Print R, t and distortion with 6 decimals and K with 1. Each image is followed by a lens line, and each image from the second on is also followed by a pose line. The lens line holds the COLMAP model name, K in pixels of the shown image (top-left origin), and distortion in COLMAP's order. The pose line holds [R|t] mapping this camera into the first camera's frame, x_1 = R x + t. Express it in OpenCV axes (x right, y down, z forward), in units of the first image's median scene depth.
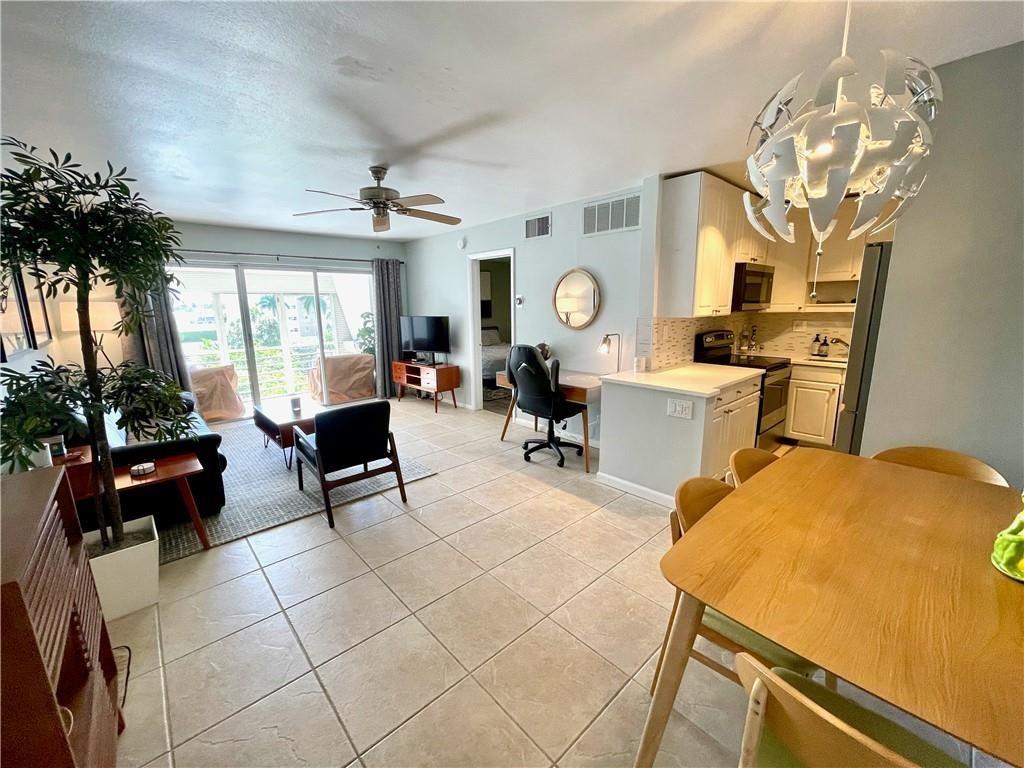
lens RADIAL K [[413.5, 0, 513.2], [0, 413.5, 383.3], [0, 0, 1]] dist [0.000431, -0.000204]
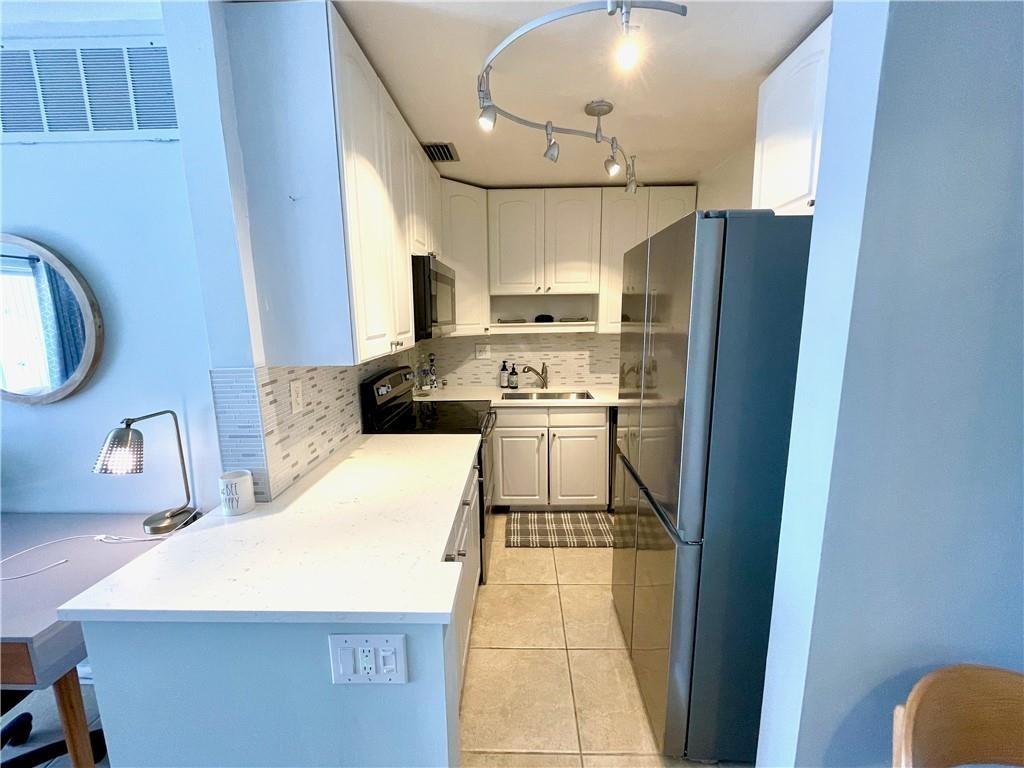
lens RADIAL K [[413.5, 0, 513.4], [0, 413.5, 381.5], [0, 0, 1]] dist [0.000431, -0.000204]
pose [[0.690928, -0.116440, 0.713485, 0.196087], [0.141920, 0.989585, 0.024066, -0.106140], [-0.708856, 0.084630, 0.700257, 0.479288]]
